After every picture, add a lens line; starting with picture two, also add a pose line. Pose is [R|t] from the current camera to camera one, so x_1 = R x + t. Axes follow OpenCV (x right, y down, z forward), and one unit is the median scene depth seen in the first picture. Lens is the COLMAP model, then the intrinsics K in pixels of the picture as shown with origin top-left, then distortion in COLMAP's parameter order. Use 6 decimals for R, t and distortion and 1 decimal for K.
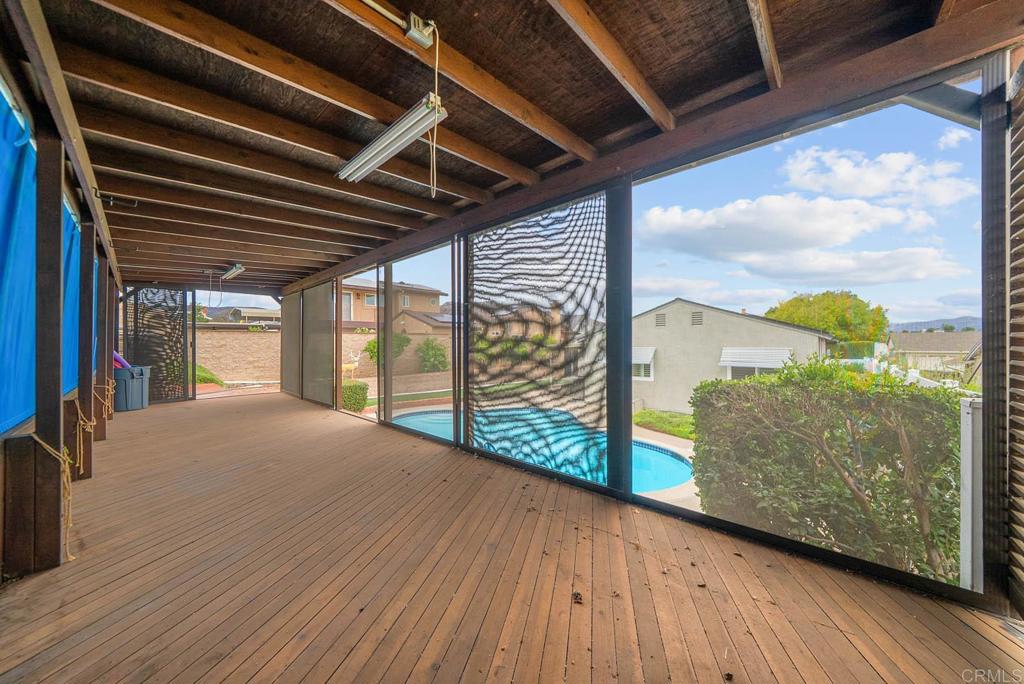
lens RADIAL K [[358.3, 0, 517.1], [0, 358.3, 346.7], [0, 0, 1]] dist [-0.000206, 0.000003]
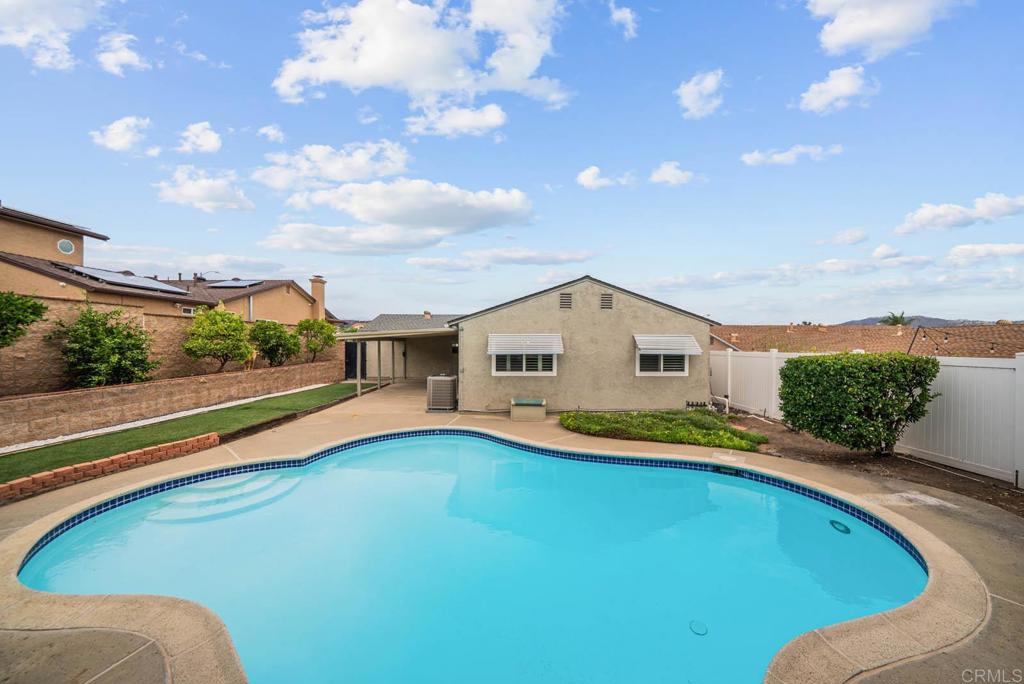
lens RADIAL K [[361.3, 0, 514.0], [0, 361.3, 343.4], [0, 0, 1]] dist [-0.015493, 0.000054]
pose [[0.732958, 0.006838, 0.680240, -0.191743], [-0.004102, 0.999976, -0.005632, 0.021803], [-0.680262, 0.001338, 0.732968, 0.367744]]
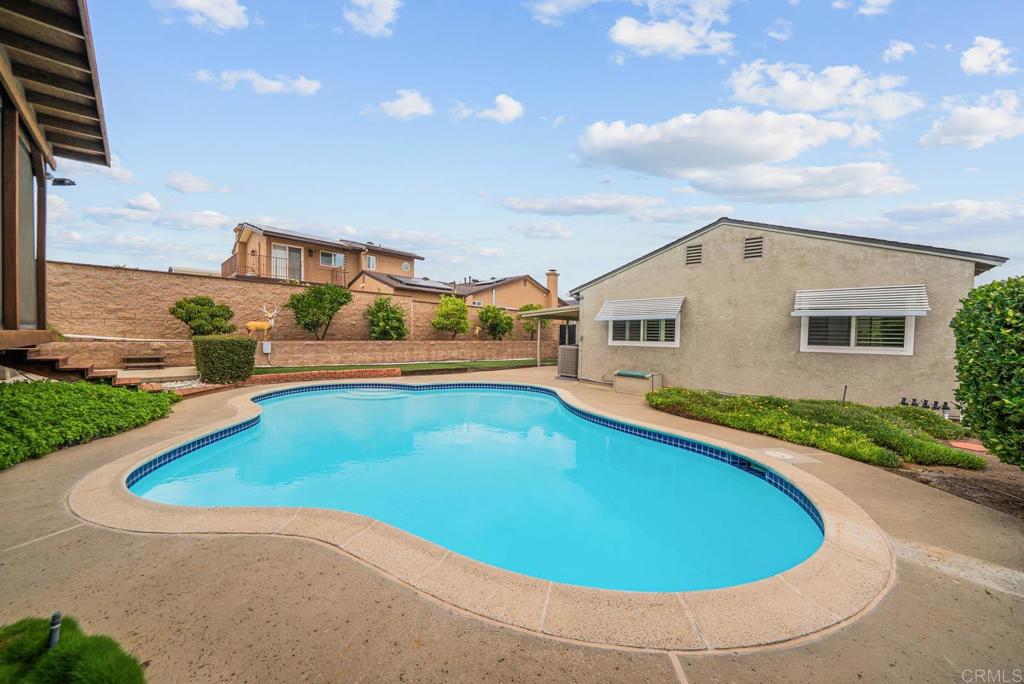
lens RADIAL K [[367.6, 0, 512.3], [0, 367.6, 347.4], [0, 0, 1]] dist [-0.015115, 0.000113]
pose [[0.999554, 0.024559, -0.016964, 0.063624], [-0.024132, 0.999398, 0.024939, 0.067923], [0.017566, -0.024518, 0.999545, 0.244293]]
